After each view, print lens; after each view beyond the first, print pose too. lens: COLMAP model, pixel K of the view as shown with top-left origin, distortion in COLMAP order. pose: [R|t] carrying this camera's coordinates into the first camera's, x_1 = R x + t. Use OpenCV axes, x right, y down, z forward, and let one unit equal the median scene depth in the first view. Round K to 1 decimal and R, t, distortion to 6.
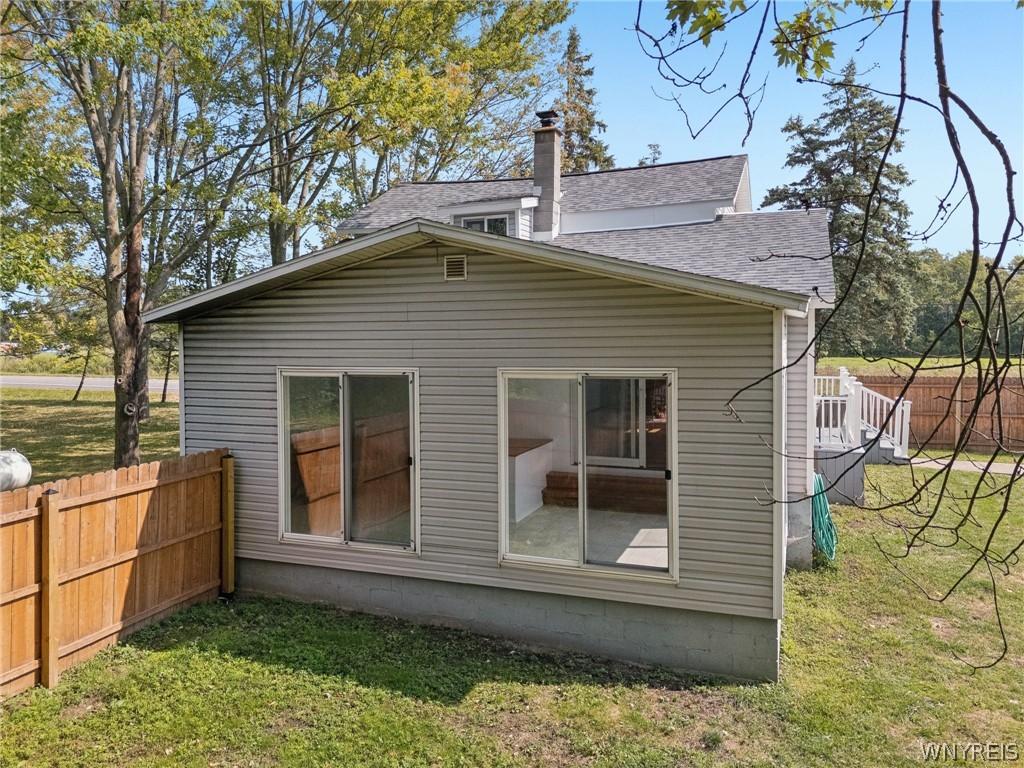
lens RADIAL K [[791.8, 0, 512.0], [0, 791.8, 384.0], [0, 0, 1]] dist [-0.000038, 0.000064]
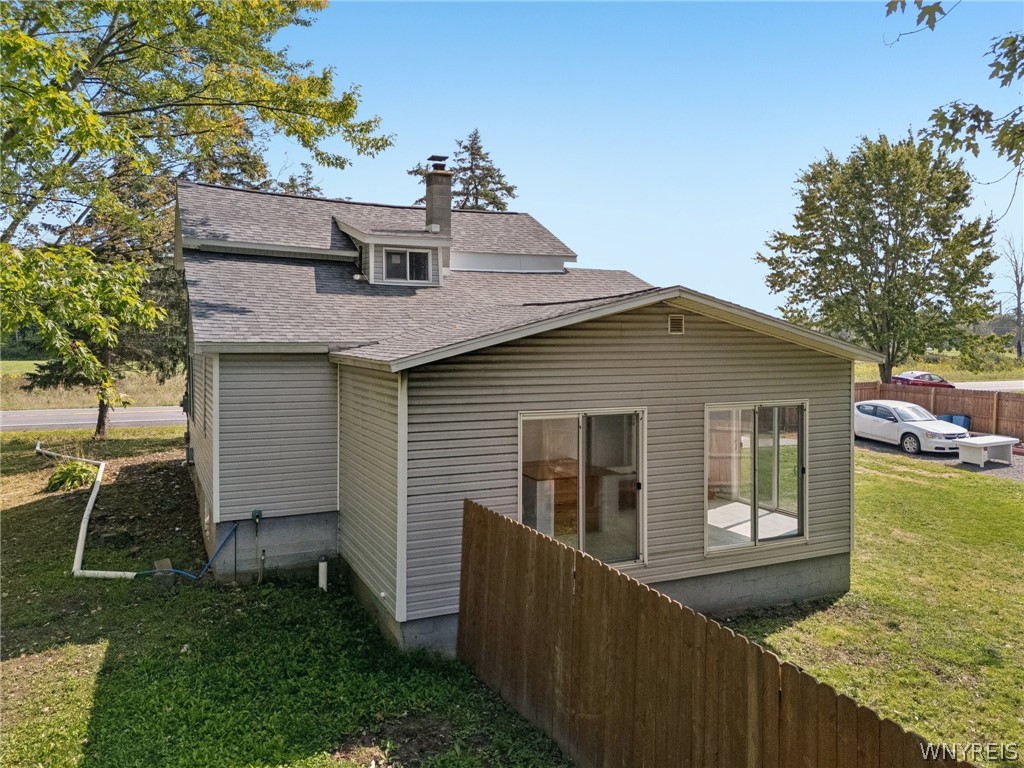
lens RADIAL K [[792.4, 0, 565.4], [0, 792.4, 380.9], [0, 0, 1]] dist [0.001452, 0.003548]
pose [[0.670893, -0.027375, 0.741049, -1.072527], [0.039532, 0.999218, 0.001123, -0.064493], [-0.740500, 0.028542, 0.671450, 0.286273]]
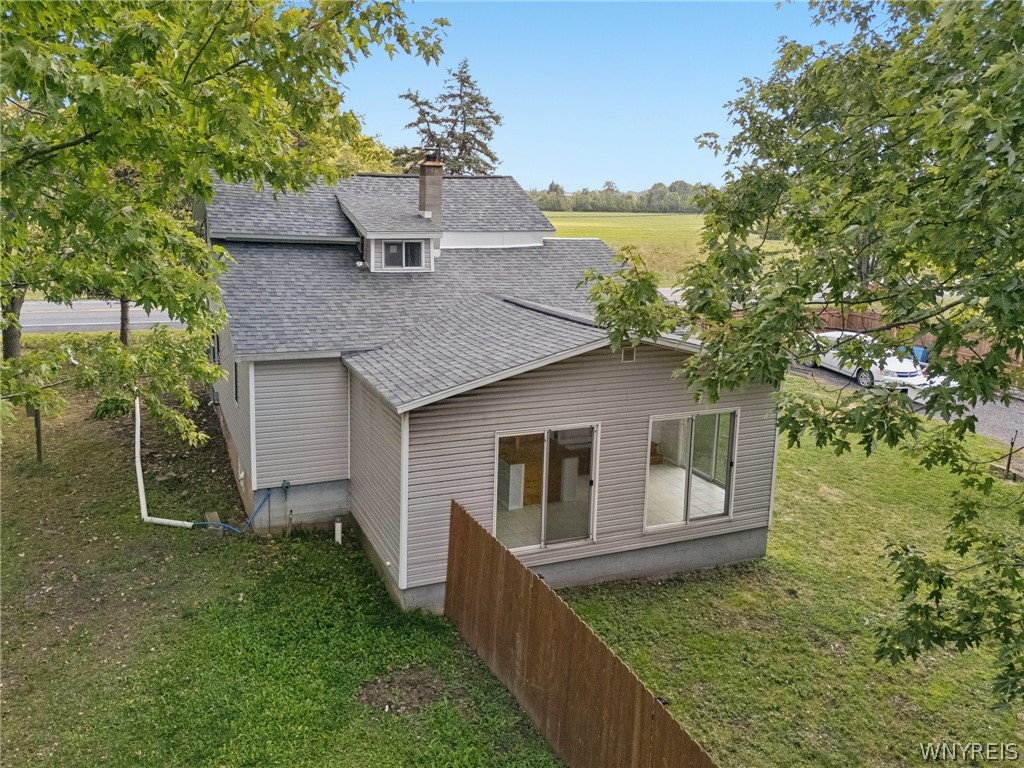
lens RADIAL K [[791.8, 0, 512.0], [0, 791.8, 384.0], [0, 0, 1]] dist [-0.000038, 0.000064]
pose [[0.705948, -0.131216, 0.696003, -1.226417], [0.010815, 0.984571, 0.174650, -0.338499], [-0.708181, -0.115766, 0.696475, 0.108934]]
